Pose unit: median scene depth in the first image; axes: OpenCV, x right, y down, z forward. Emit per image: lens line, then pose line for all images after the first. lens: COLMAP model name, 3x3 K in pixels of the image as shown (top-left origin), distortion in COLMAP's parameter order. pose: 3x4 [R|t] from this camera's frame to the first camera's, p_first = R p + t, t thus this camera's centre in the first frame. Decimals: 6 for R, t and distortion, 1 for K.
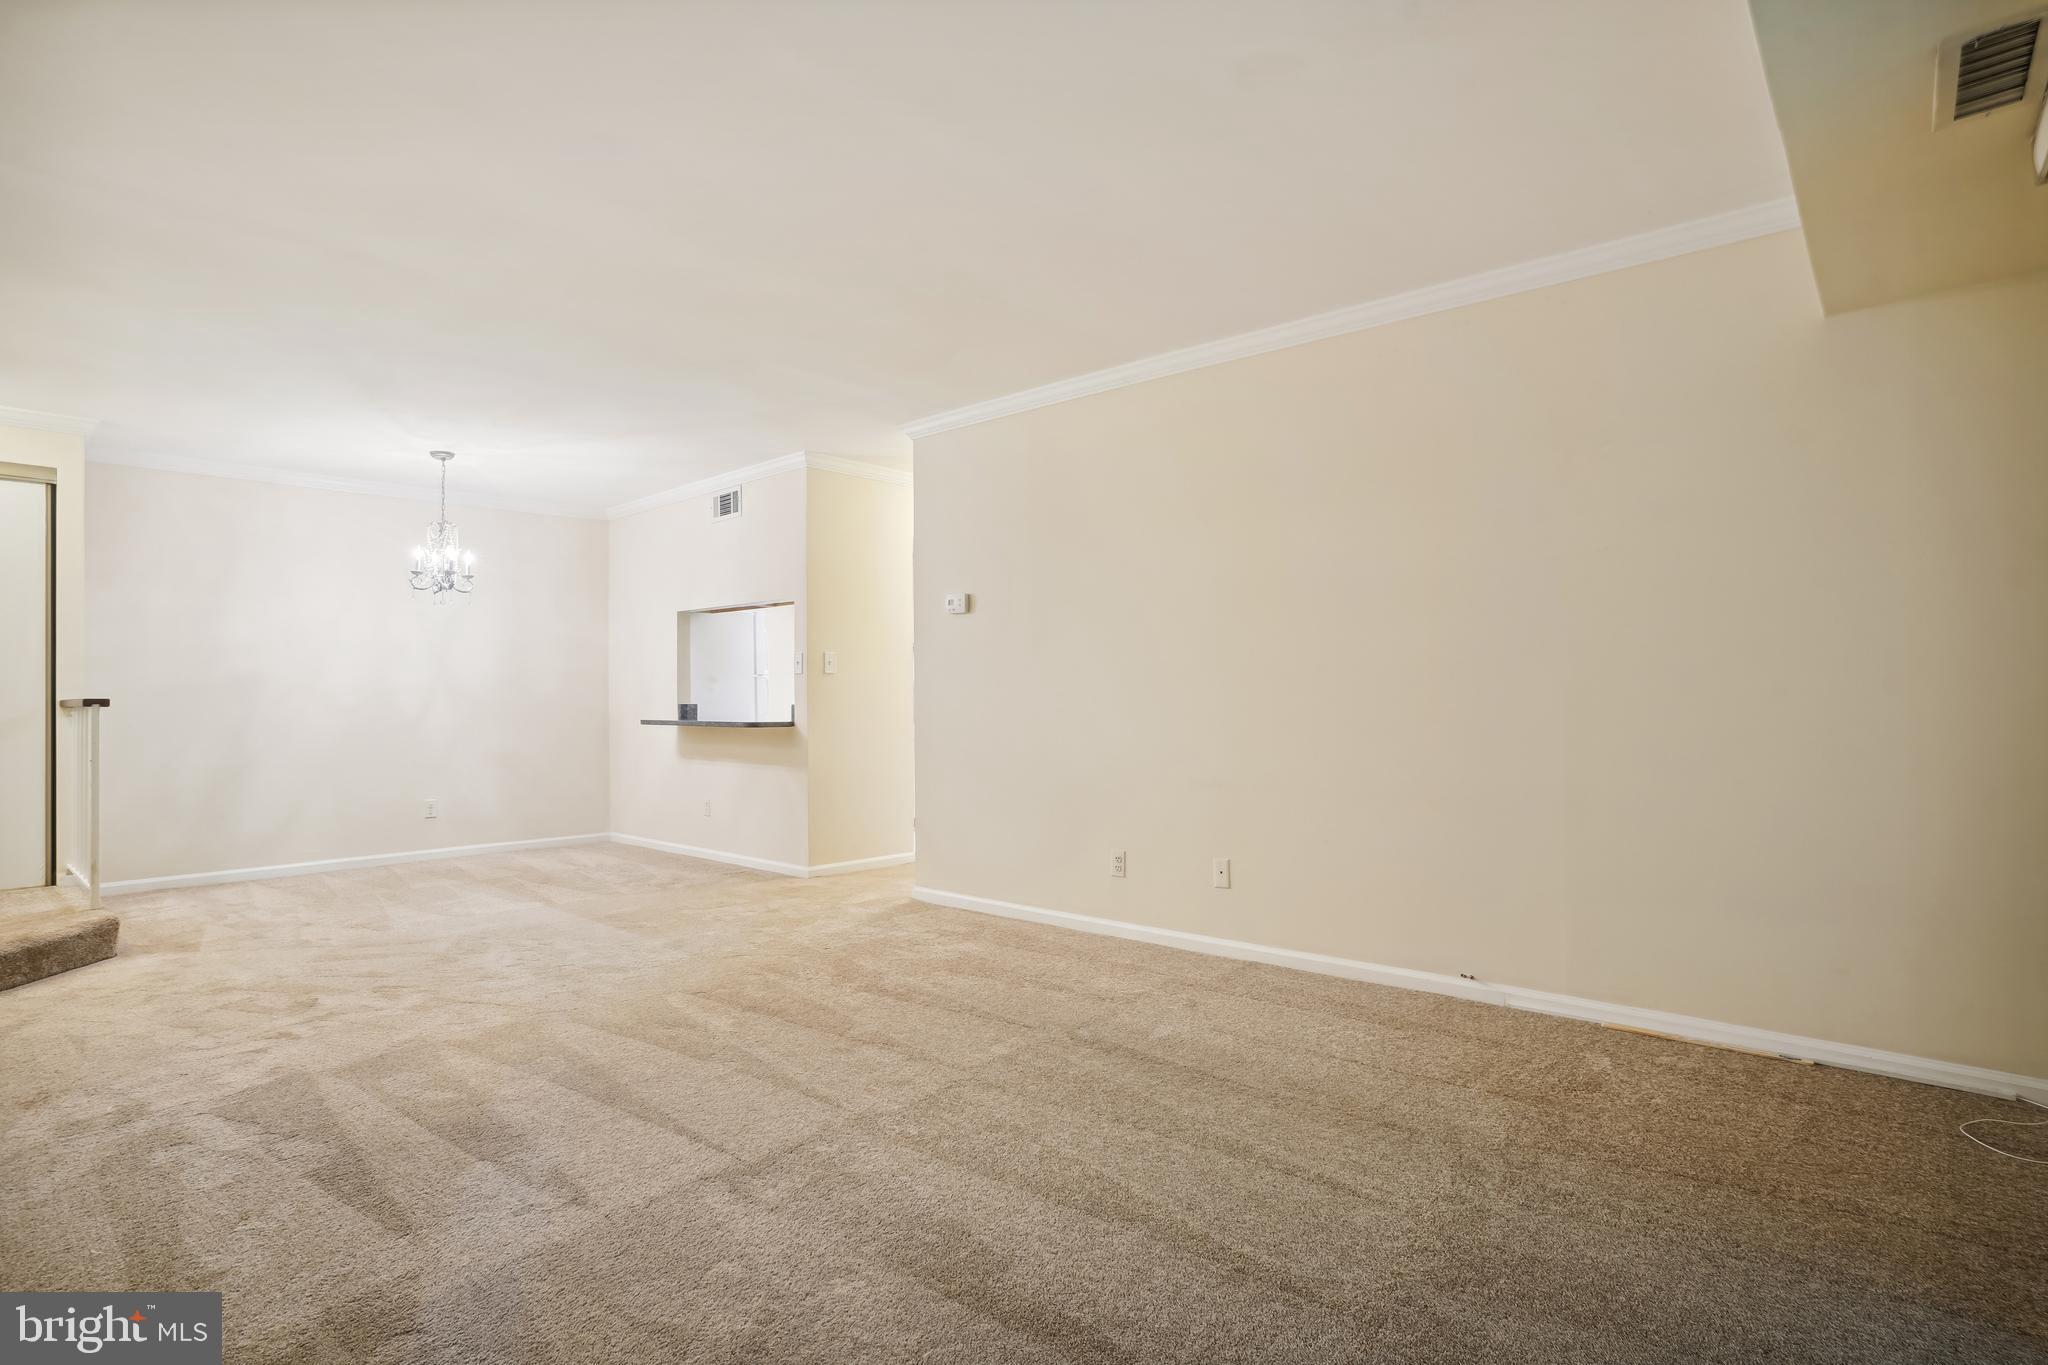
lens RADIAL K [[1024.8, 0, 1016.6], [0, 1024.8, 671.5], [0, 0, 1]] dist [-0.056357, 0.030854]
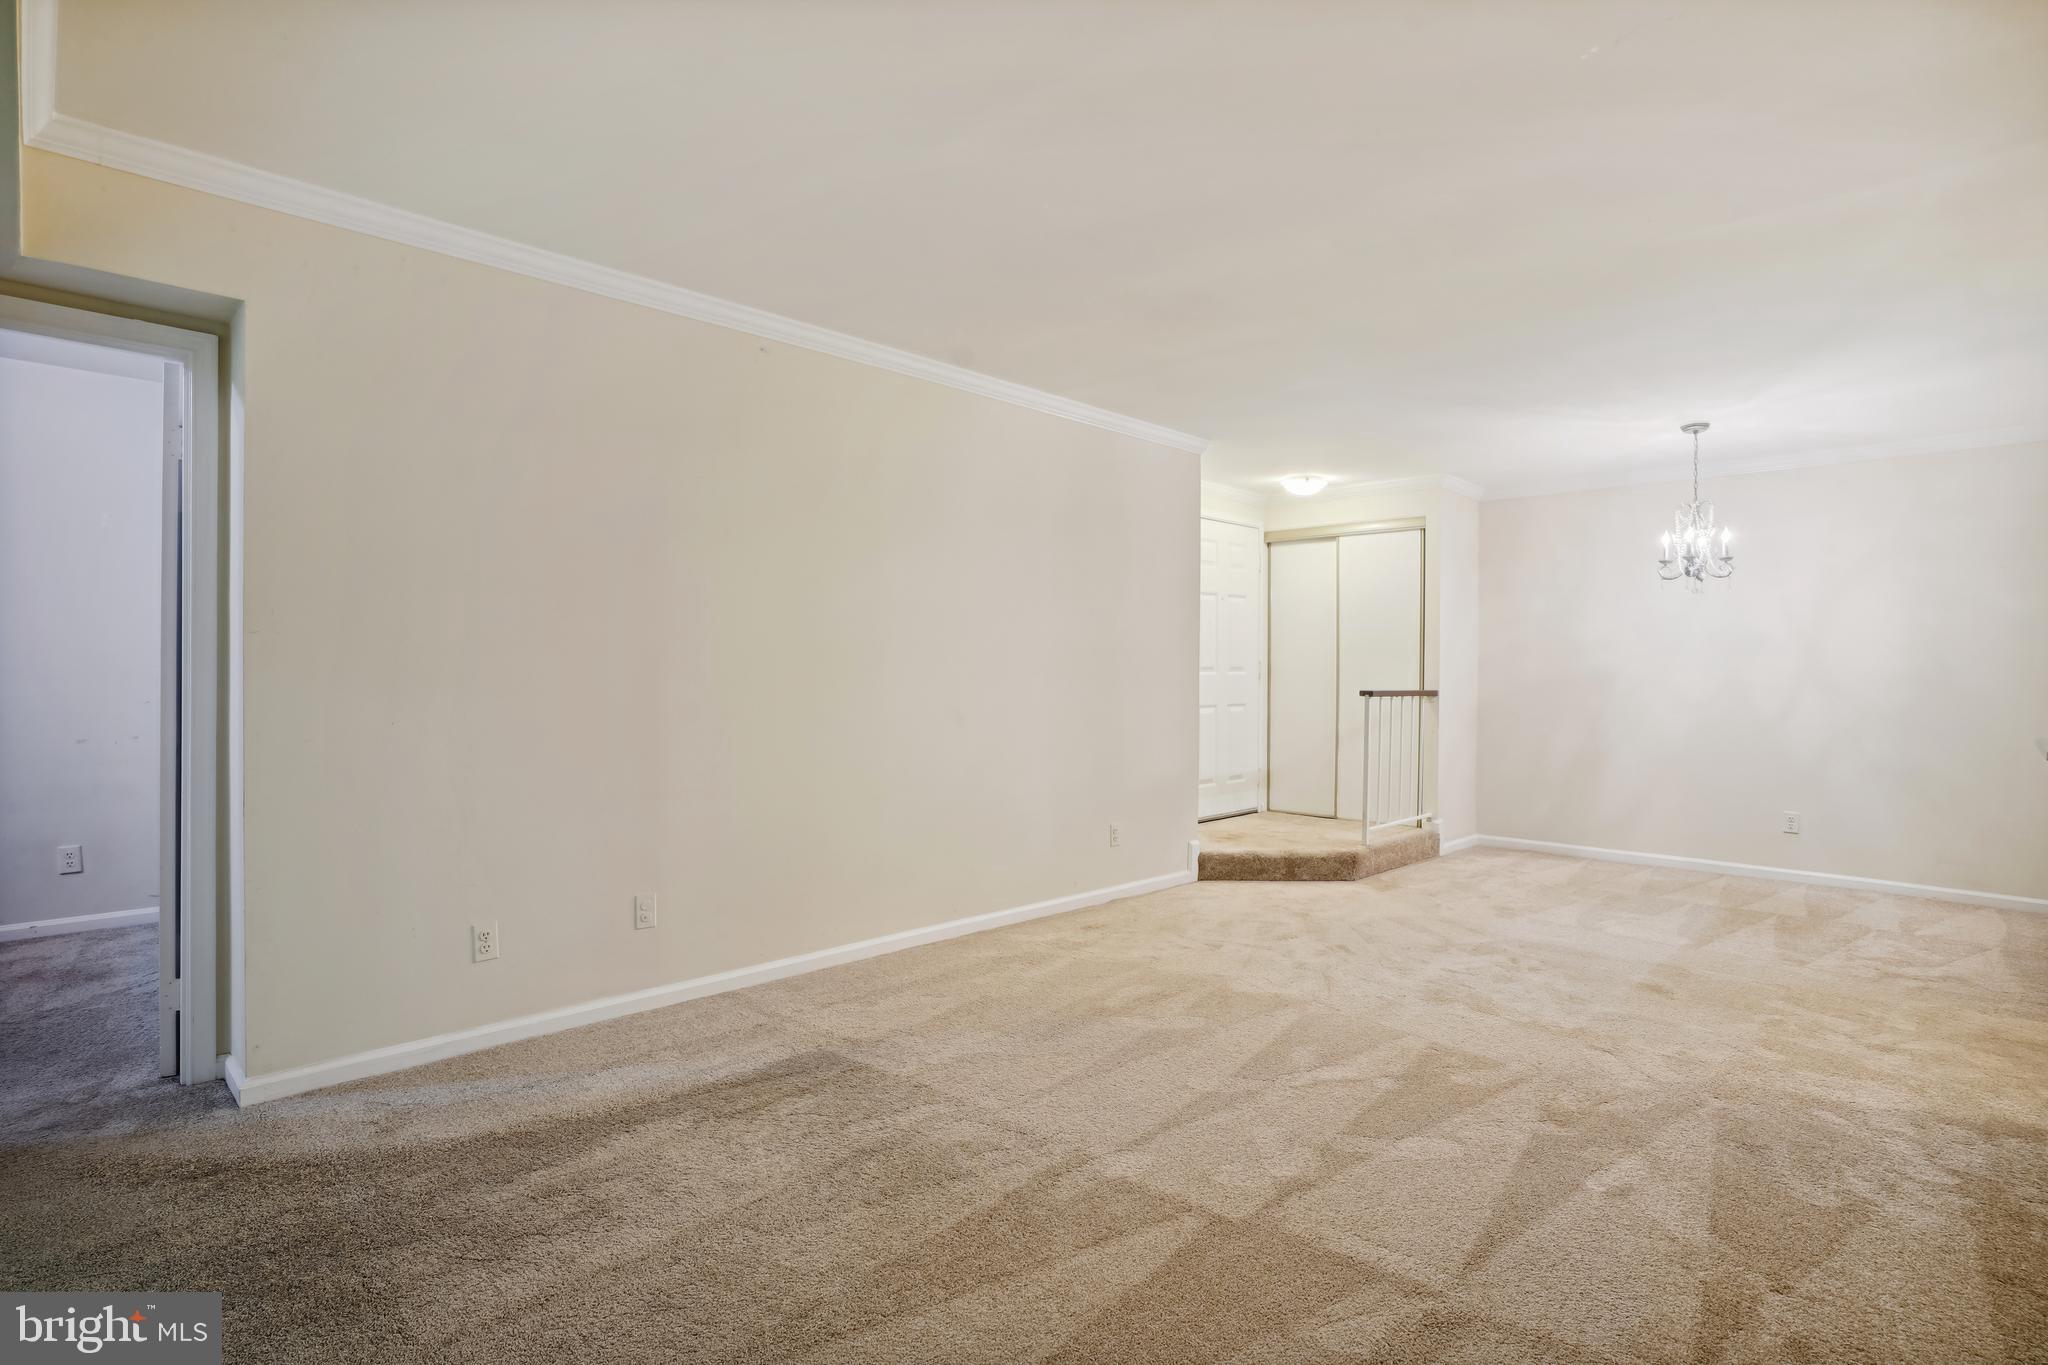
lens RADIAL K [[1024.8, 0, 1017.7], [0, 1024.8, 672.9], [0, 0, 1]] dist [-0.056357, 0.030854]
pose [[-0.040412, 0.010041, -0.999133, 0.352201], [0.015129, 0.999841, 0.009436, -0.012557], [0.999069, -0.014735, -0.040557, 0.427468]]
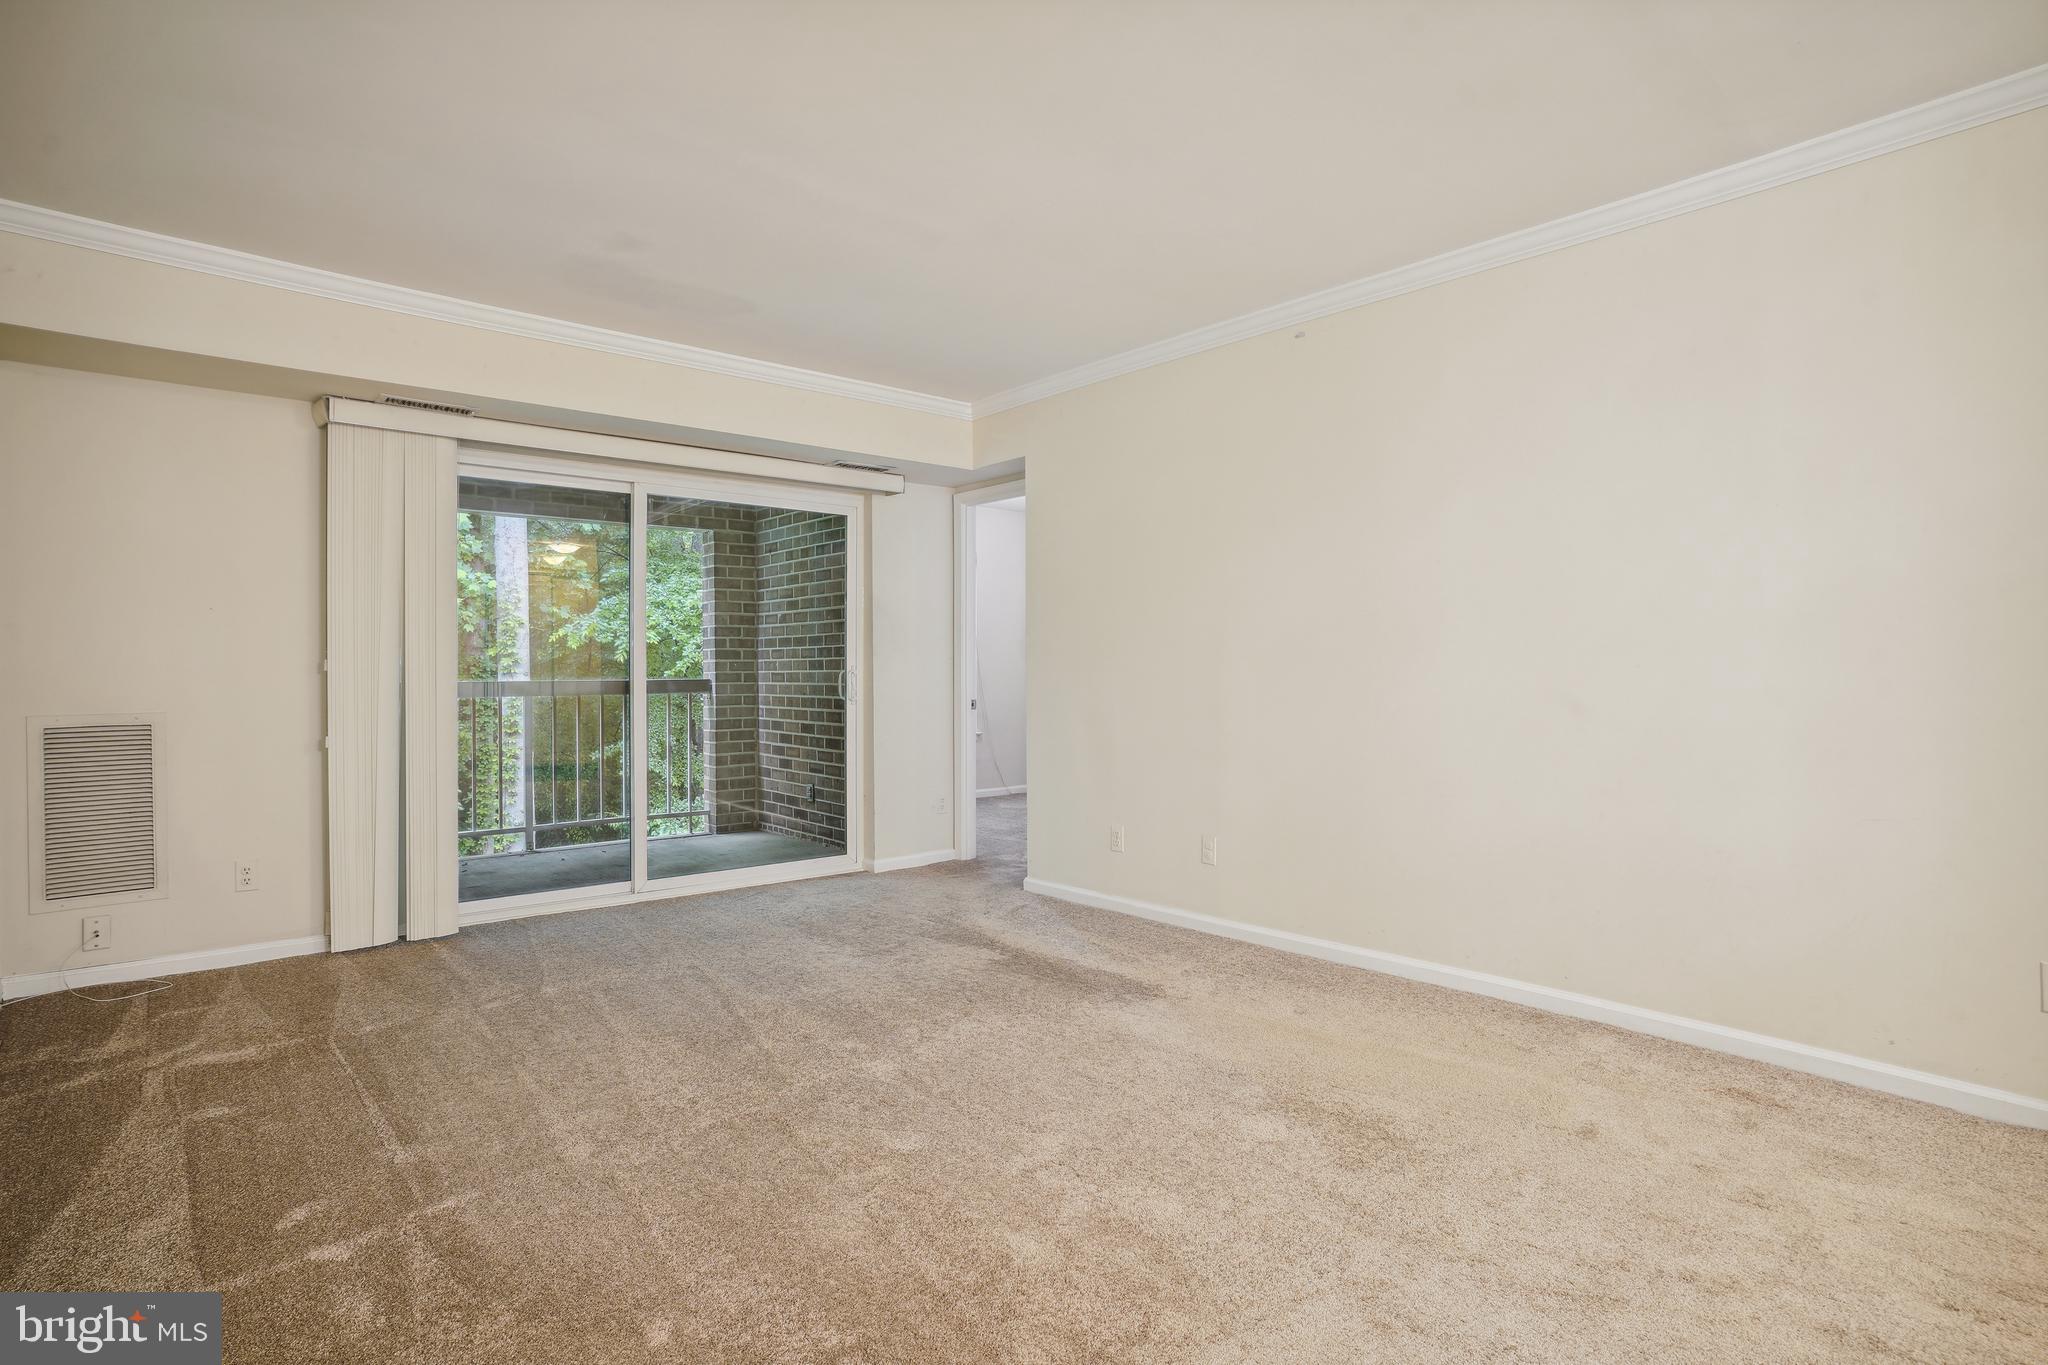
lens RADIAL K [[1024.8, 0, 1031.4], [0, 1024.8, 674.7], [0, 0, 1]] dist [-0.056357, 0.030854]
pose [[-0.993495, 0.013459, 0.113082, -0.198767], [0.011508, 0.999774, -0.017892, 0.017405], [-0.113297, -0.016474, -0.993425, 0.922587]]
